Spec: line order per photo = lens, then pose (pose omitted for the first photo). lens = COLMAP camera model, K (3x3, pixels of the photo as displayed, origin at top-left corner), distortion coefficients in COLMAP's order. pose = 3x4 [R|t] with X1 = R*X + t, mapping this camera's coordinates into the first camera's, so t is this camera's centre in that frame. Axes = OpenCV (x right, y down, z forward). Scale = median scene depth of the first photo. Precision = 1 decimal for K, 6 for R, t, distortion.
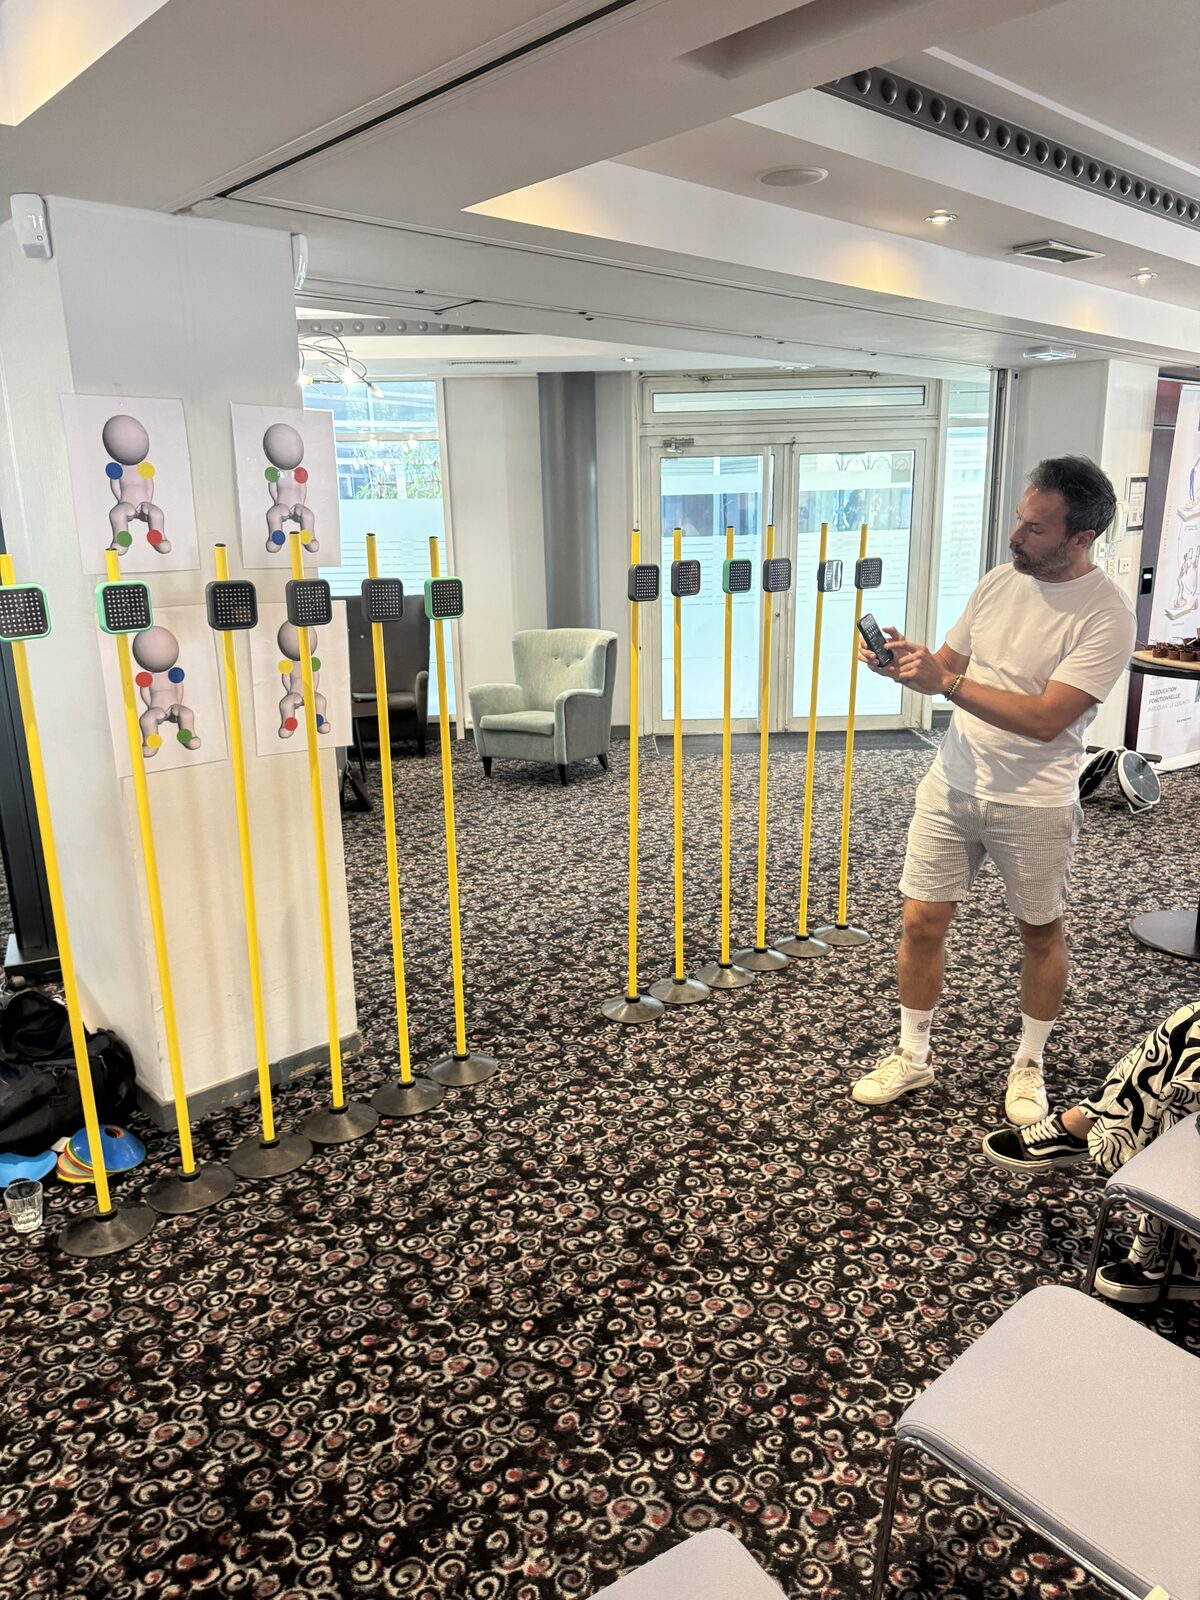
lens RADIAL K [[1180.0, 0, 600.8], [0, 1180.0, 803.9], [0, 0, 1]] dist [0.010444, -0.024987]
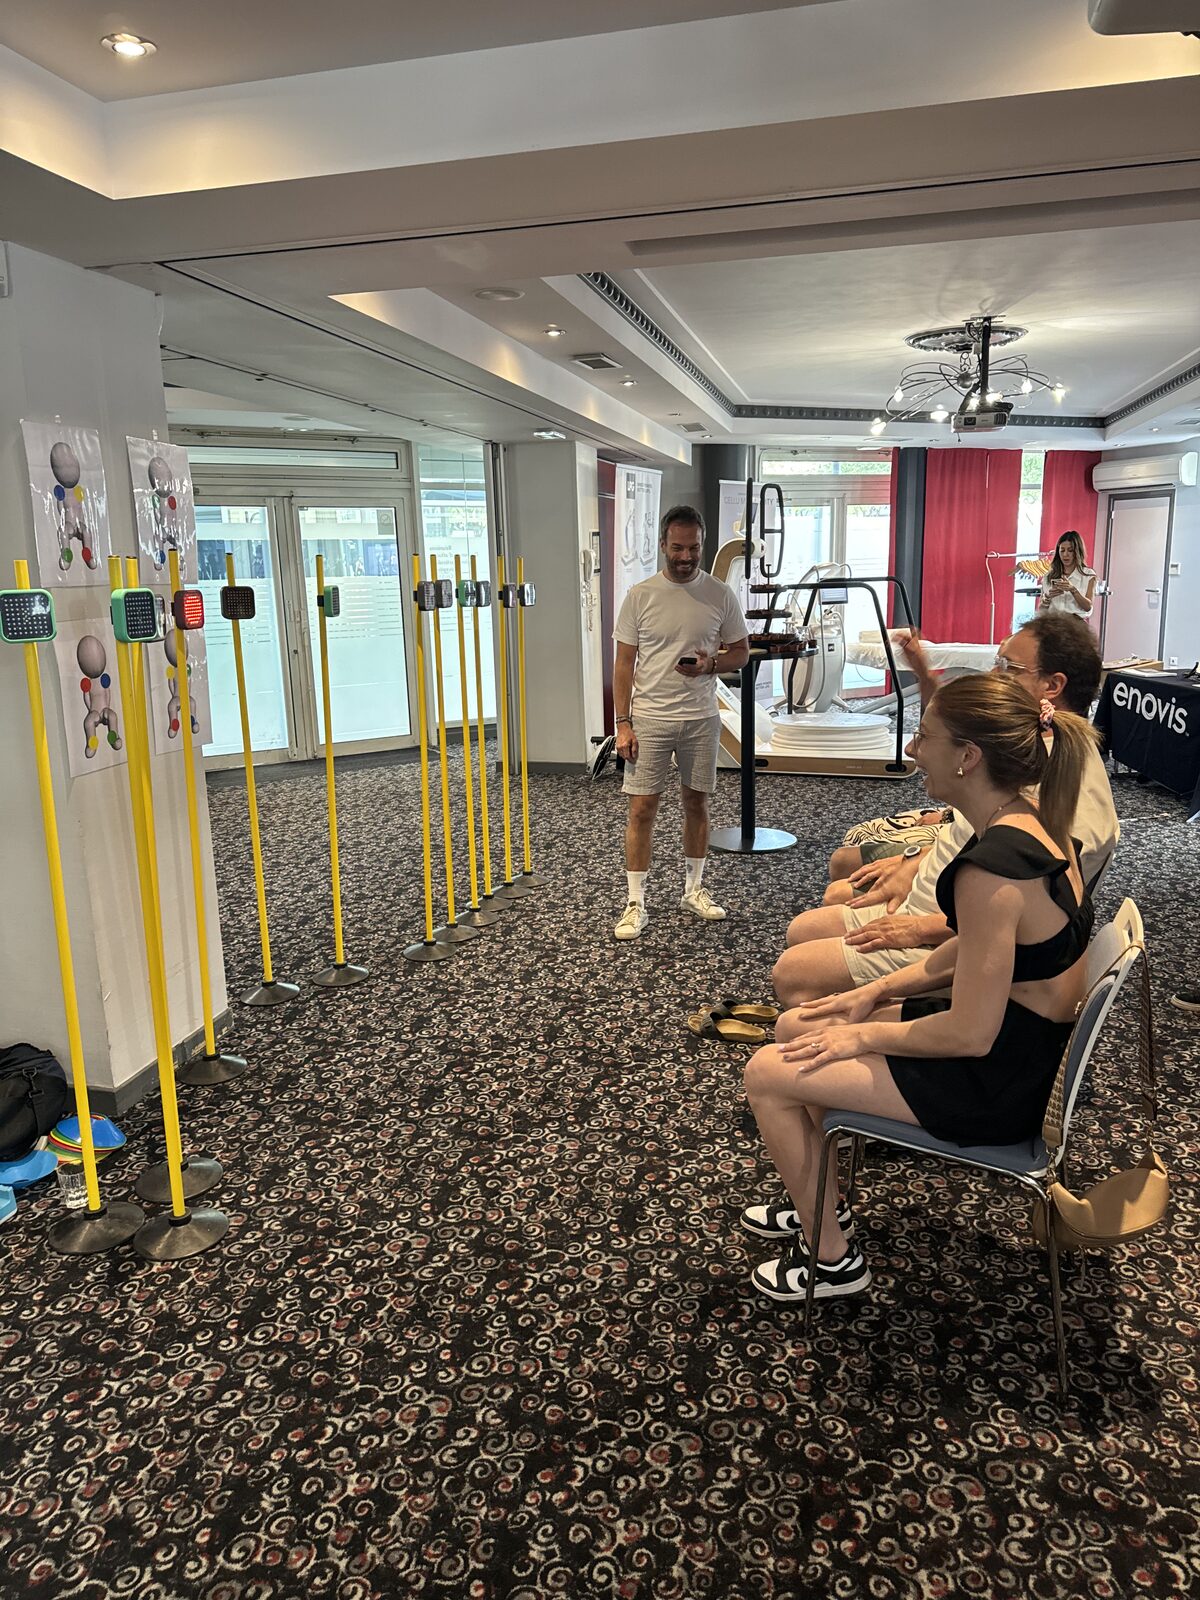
lens RADIAL K [[1180.0, 0, 595.9], [0, 1180.0, 802.5], [0, 0, 1]] dist [0.010444, -0.024987]
pose [[0.822239, -0.105222, 0.559331, -0.363726], [0.134415, 0.990862, -0.011194, 0.044371], [-0.553042, 0.084386, 0.828869, -0.082464]]
